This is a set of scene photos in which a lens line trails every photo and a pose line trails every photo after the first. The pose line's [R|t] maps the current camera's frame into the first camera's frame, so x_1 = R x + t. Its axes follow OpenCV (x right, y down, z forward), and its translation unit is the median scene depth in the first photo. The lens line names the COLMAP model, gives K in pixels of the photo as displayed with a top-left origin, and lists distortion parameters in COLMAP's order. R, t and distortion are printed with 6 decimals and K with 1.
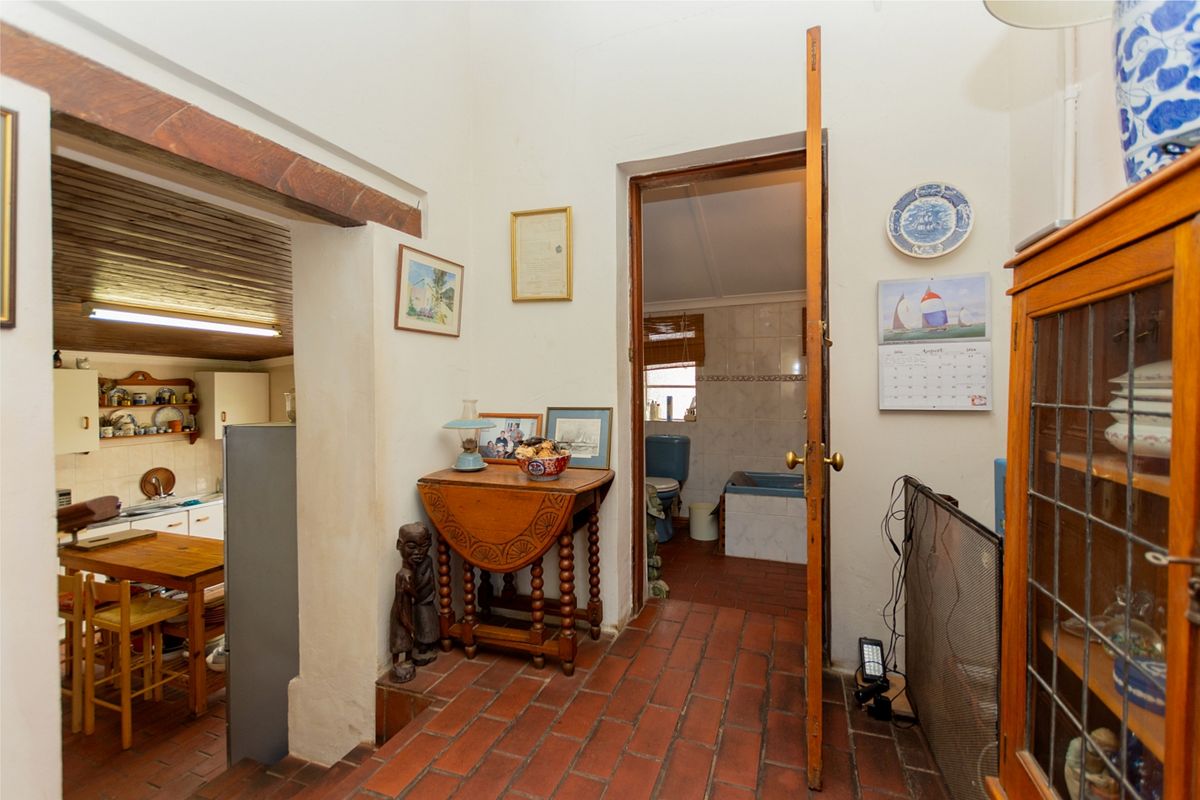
lens RADIAL K [[520.2, 0, 600.0], [0, 520.2, 394.9], [0, 0, 1]] dist [0.001619, 0.000091]
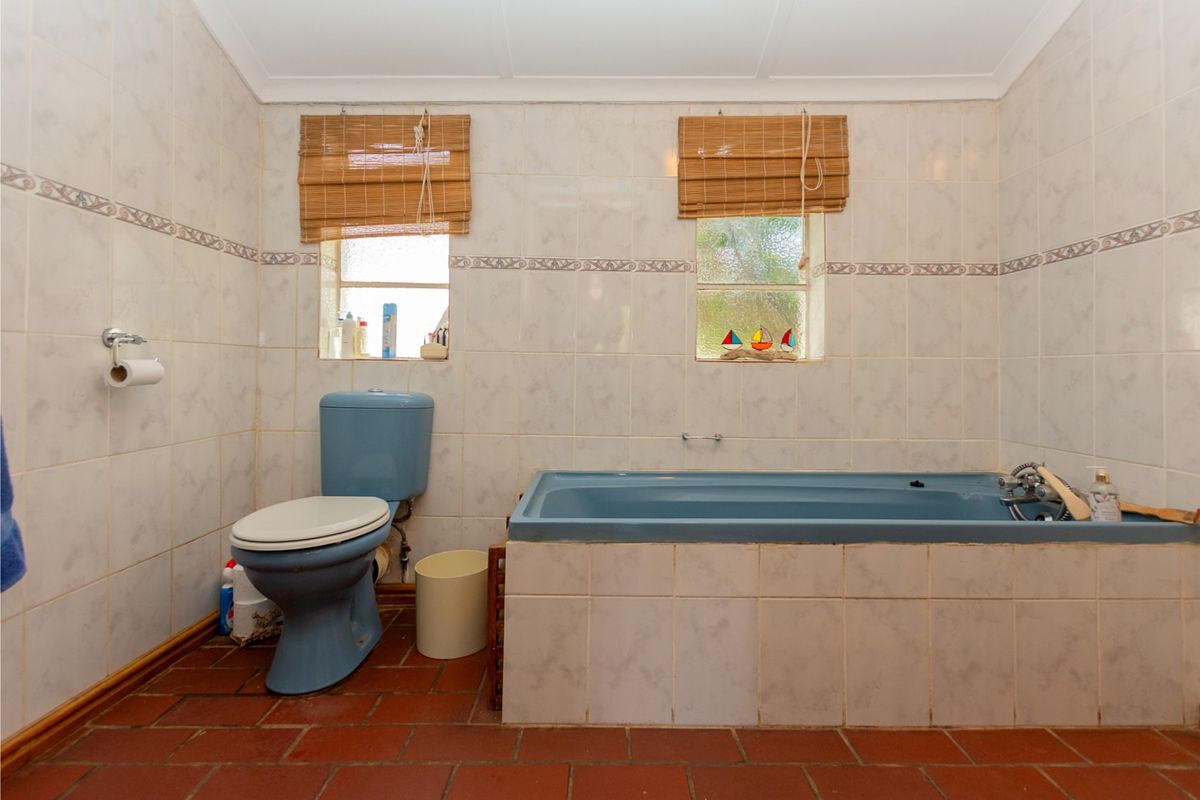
lens RADIAL K [[520.2, 0, 599.3], [0, 520.2, 392.4], [0, 0, 1]] dist [0.001619, 0.000091]
pose [[0.928467, 0.012994, 0.371187, 0.140471], [-0.015715, 0.999867, 0.004309, 0.074249], [-0.371082, -0.009834, 0.928548, 0.546463]]
